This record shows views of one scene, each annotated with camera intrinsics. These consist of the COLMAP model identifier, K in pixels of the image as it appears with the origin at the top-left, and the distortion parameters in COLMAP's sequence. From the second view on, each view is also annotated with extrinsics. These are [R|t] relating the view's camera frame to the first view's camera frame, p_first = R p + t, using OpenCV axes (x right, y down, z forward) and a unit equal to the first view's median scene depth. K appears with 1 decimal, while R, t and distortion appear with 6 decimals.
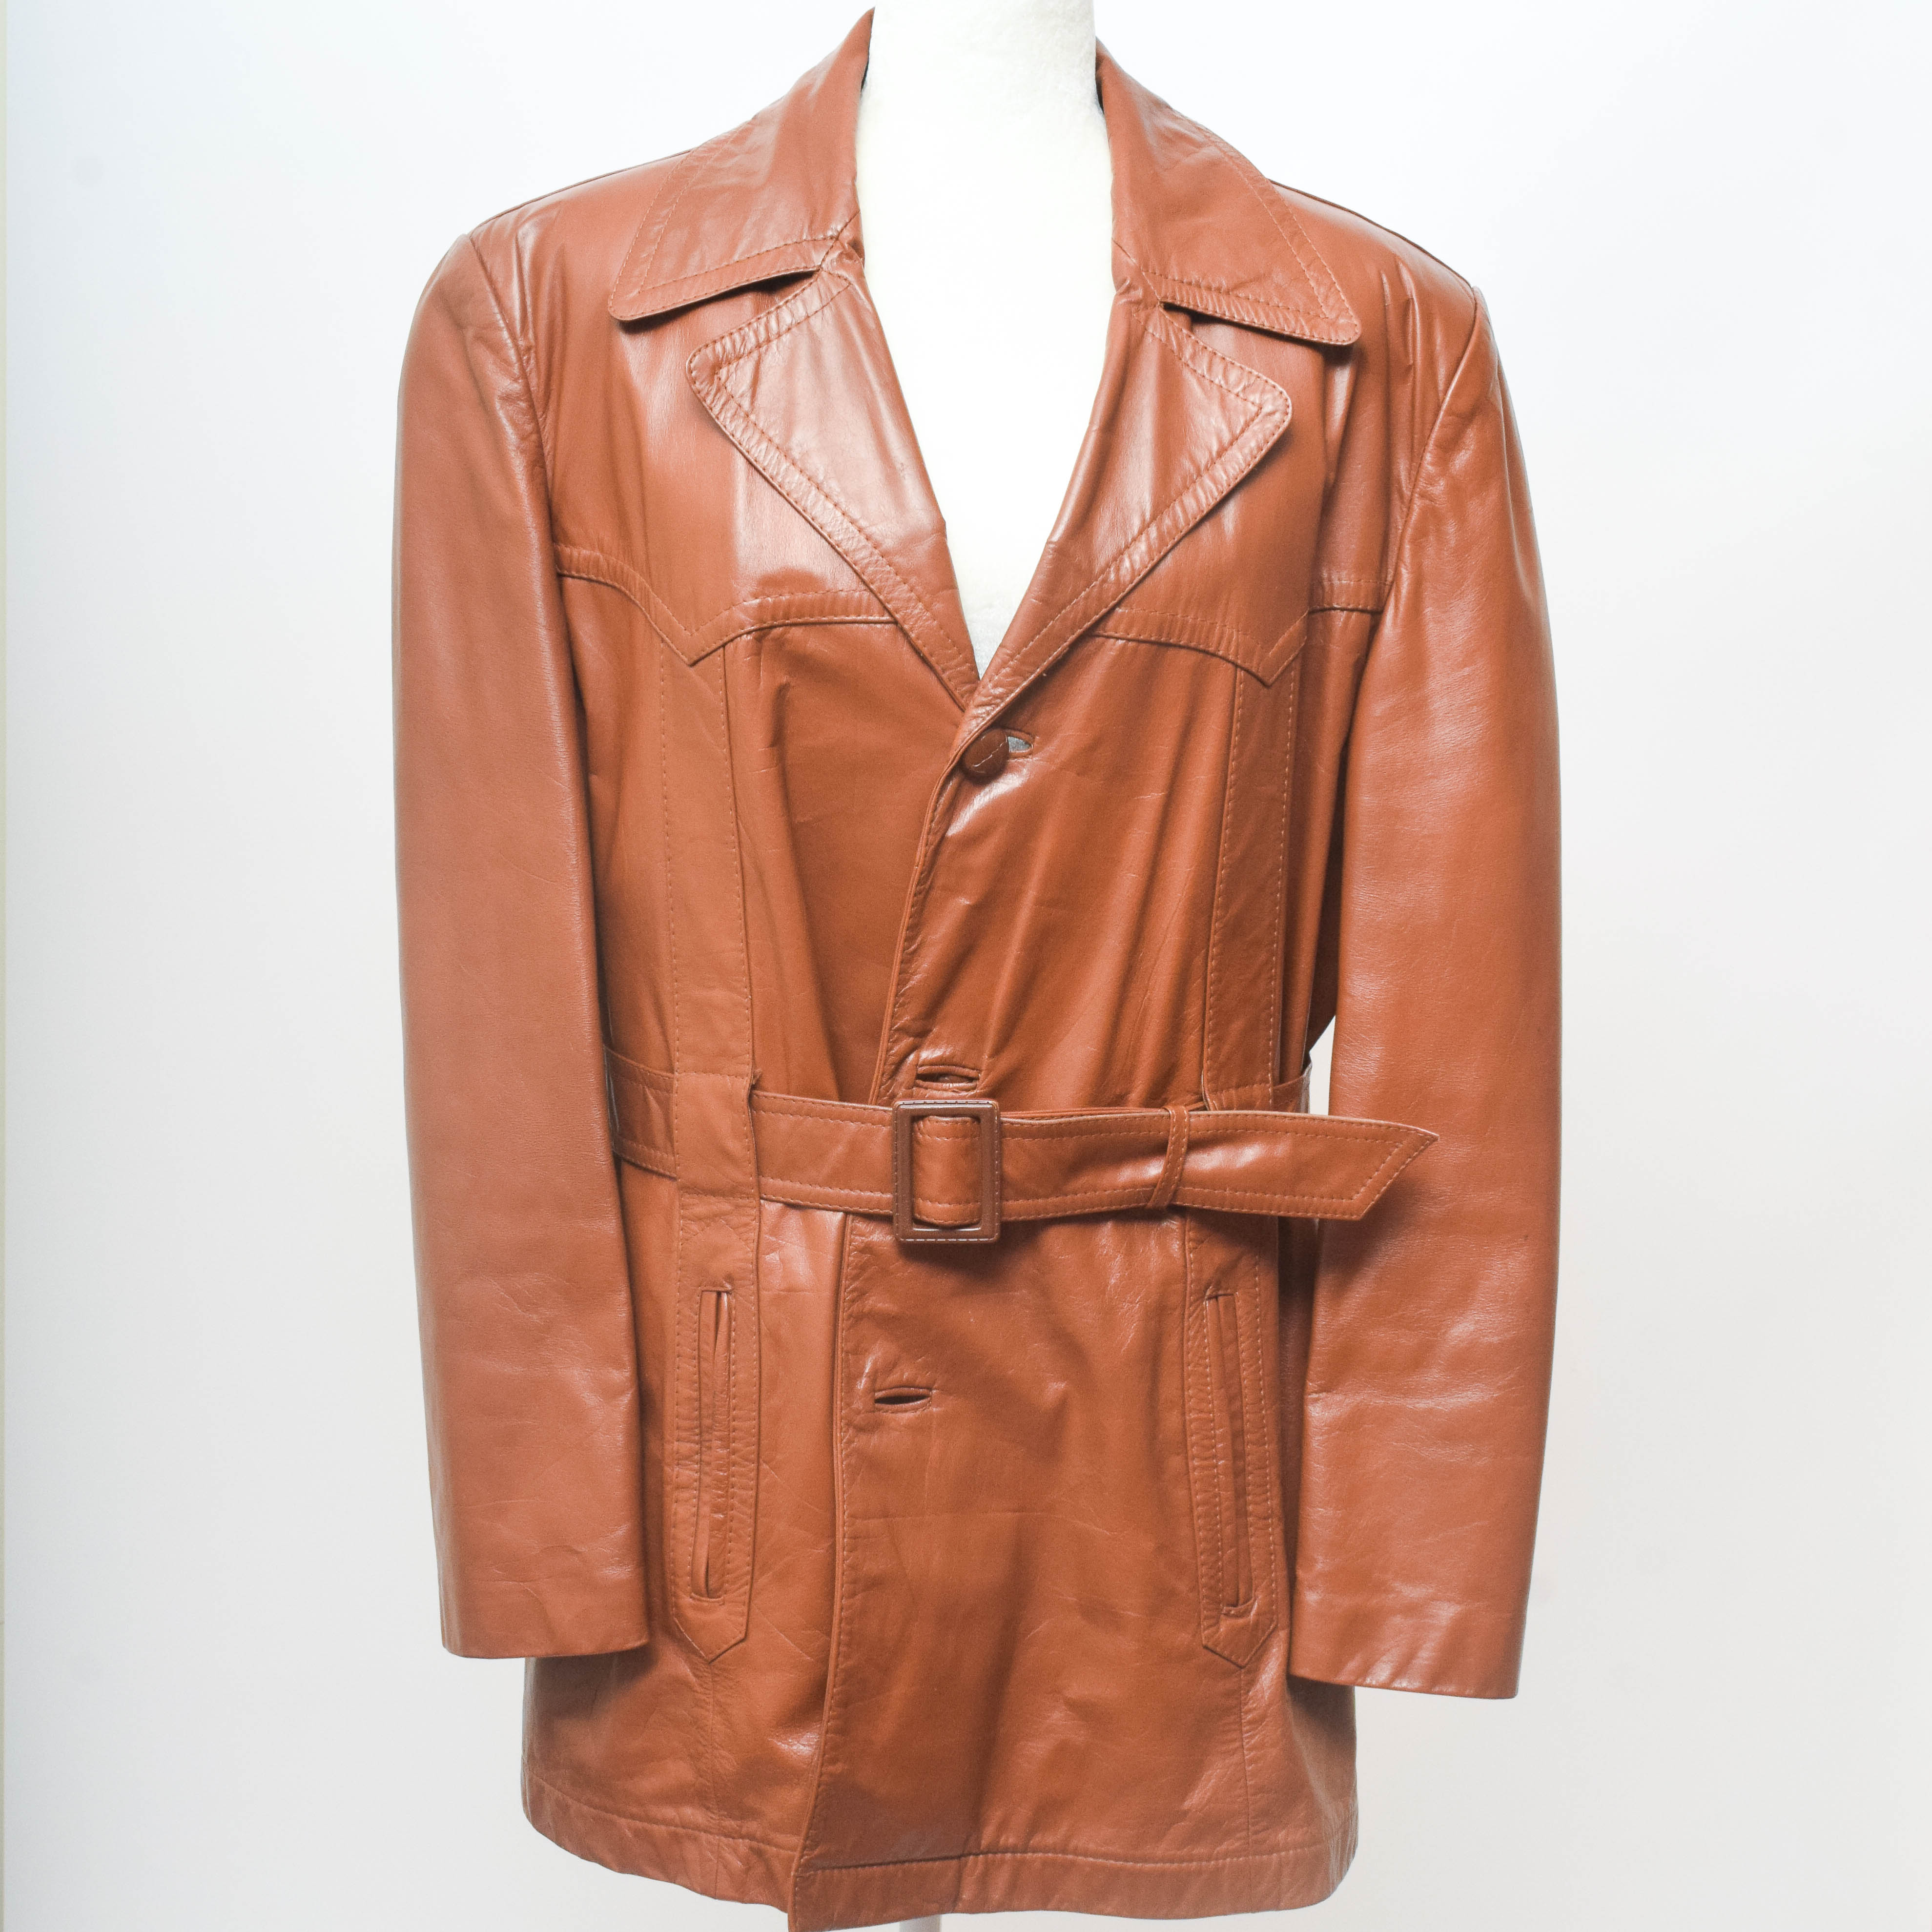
lens RADIAL K [[3909.3, 0, 970.4], [0, 3909.3, 1090.3], [0, 0, 1]] dist [-0.017797, -0.042242]
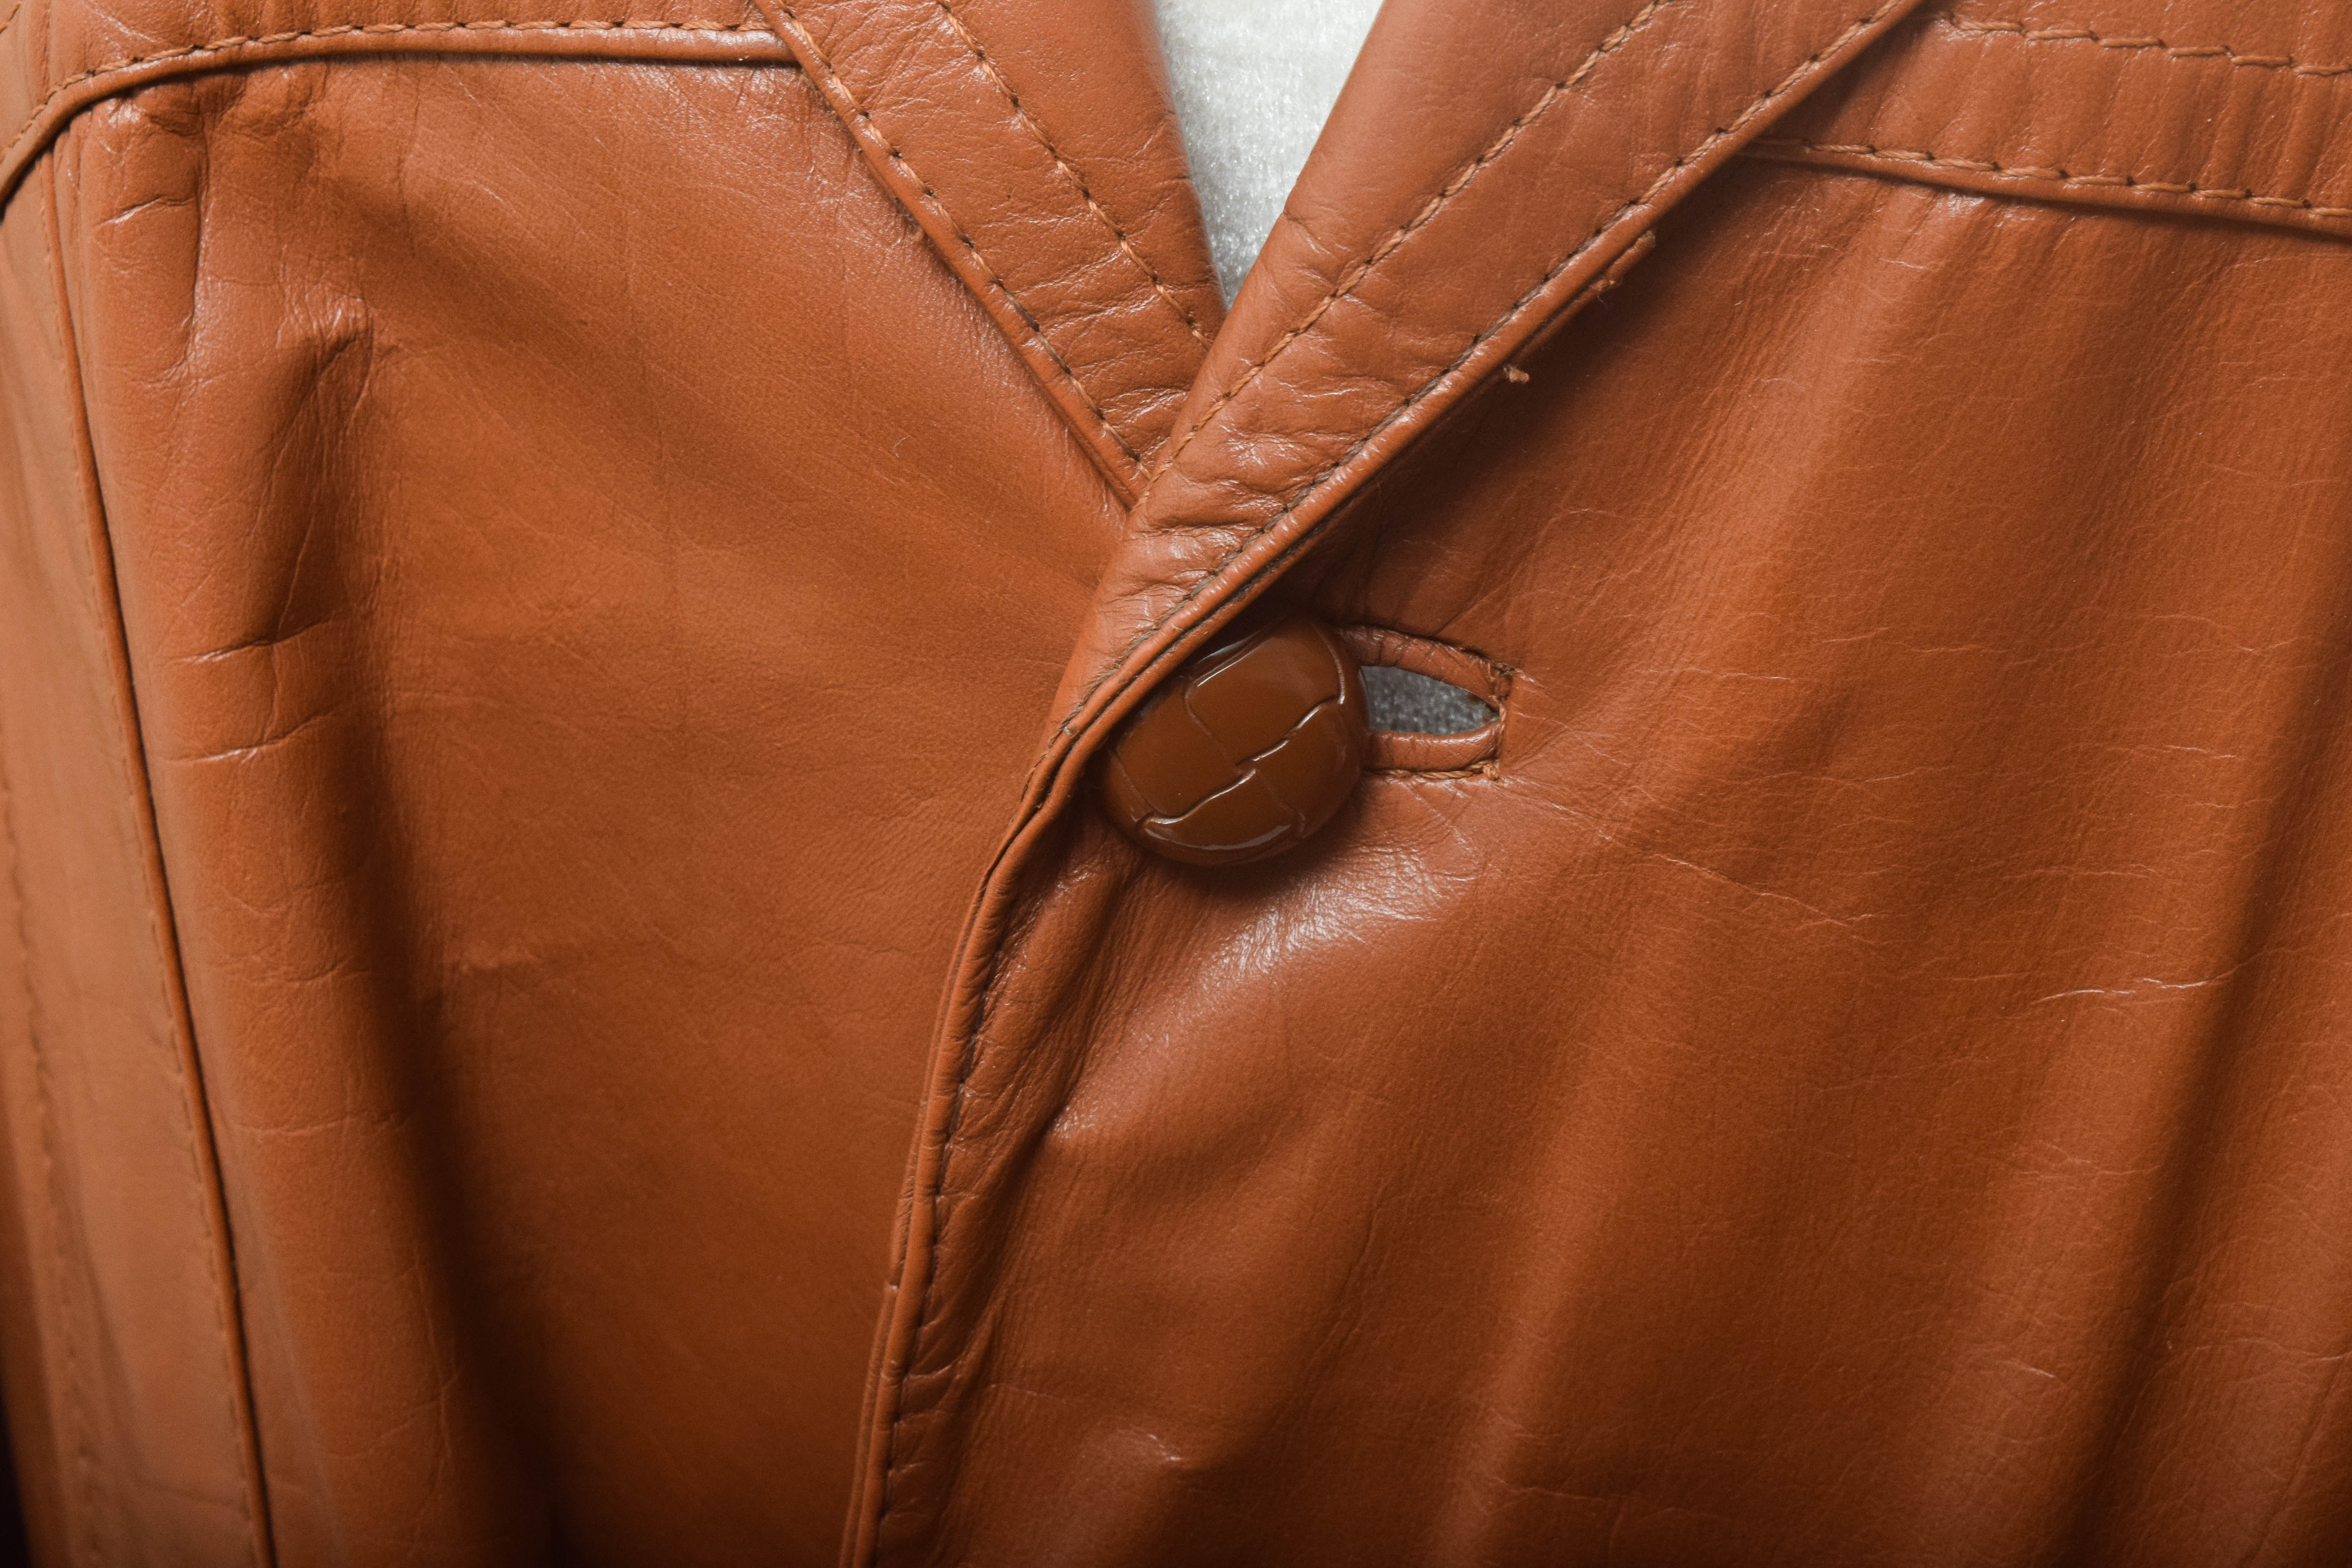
lens RADIAL K [[5295.1, 0, 1176.0], [0, 5295.1, 784.0], [0, 0, 1]] dist [-0.033290, -0.186862]
pose [[0.951432, 0.072384, -0.299228, 0.077430], [-0.048433, 0.995056, 0.086708, -0.104560], [0.304025, -0.068004, 0.950234, 0.731454]]
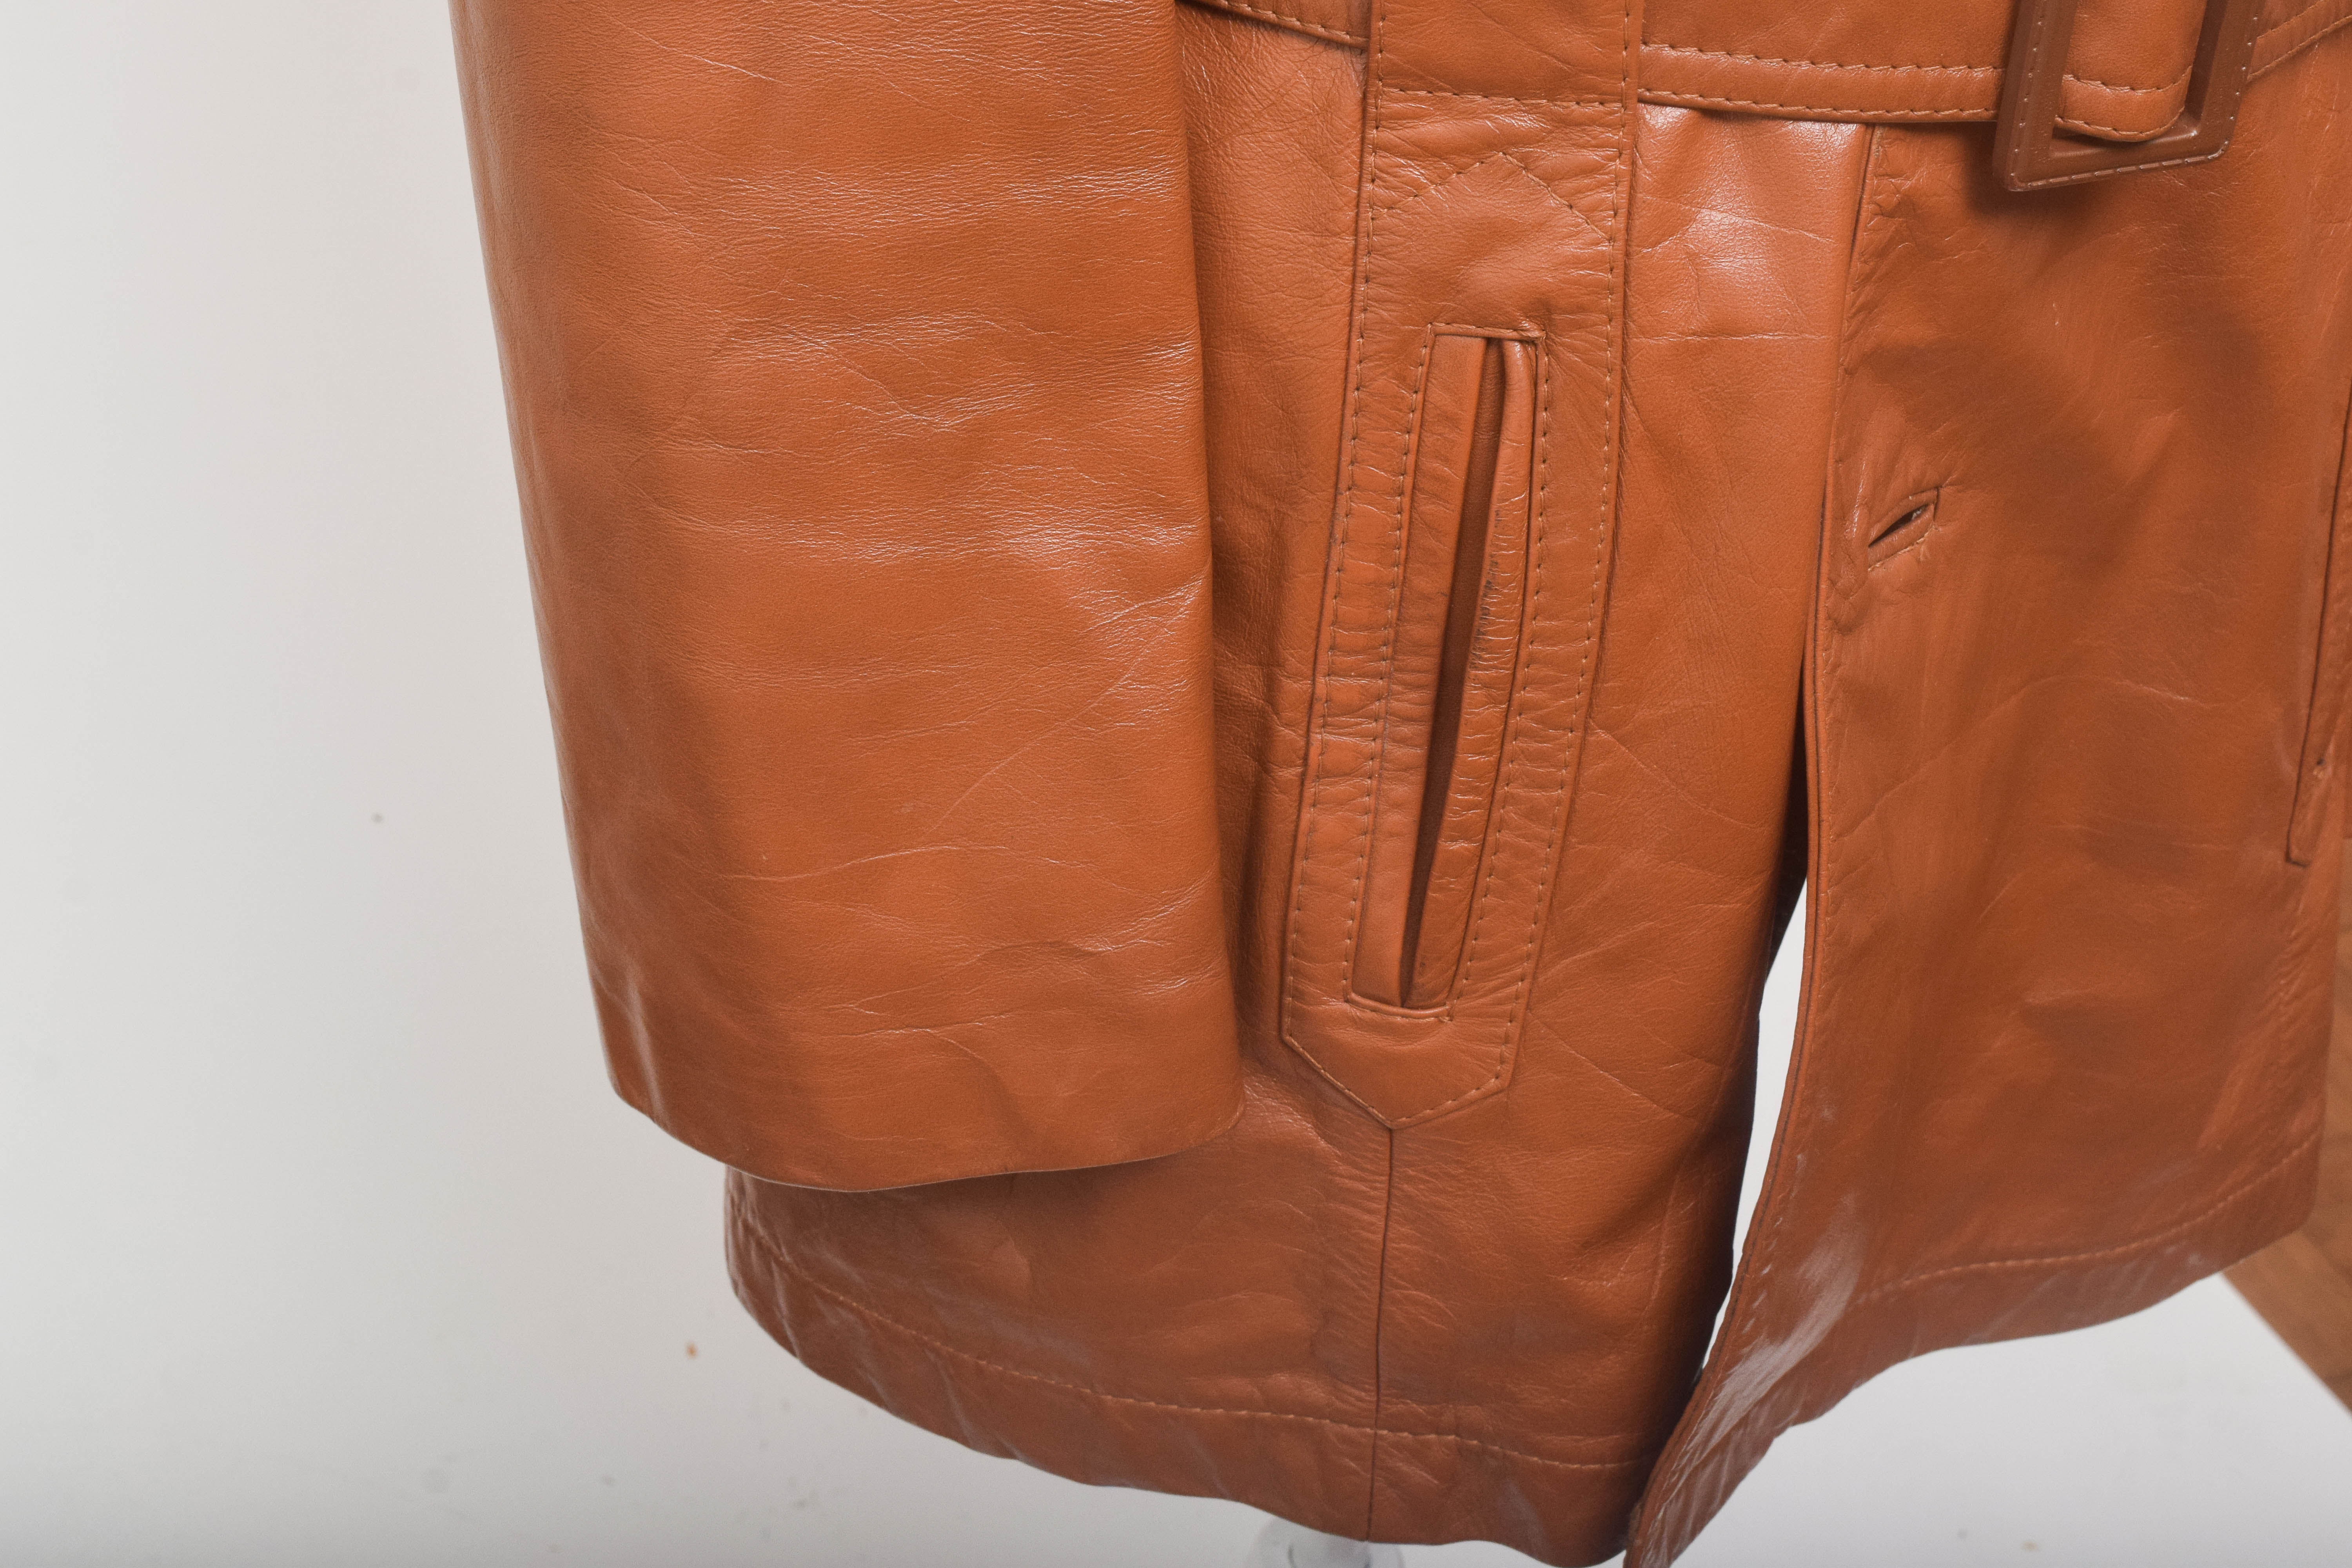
lens RADIAL K [[3688.4, 0, 1188.8], [0, 3688.4, 775.4], [0, 0, 1]] dist [-0.028692, 0.021889]
pose [[0.918506, -0.184930, 0.349496, -0.230381], [0.026041, 0.910263, 0.413212, -0.061099], [-0.394549, -0.370436, 0.840897, 0.698970]]
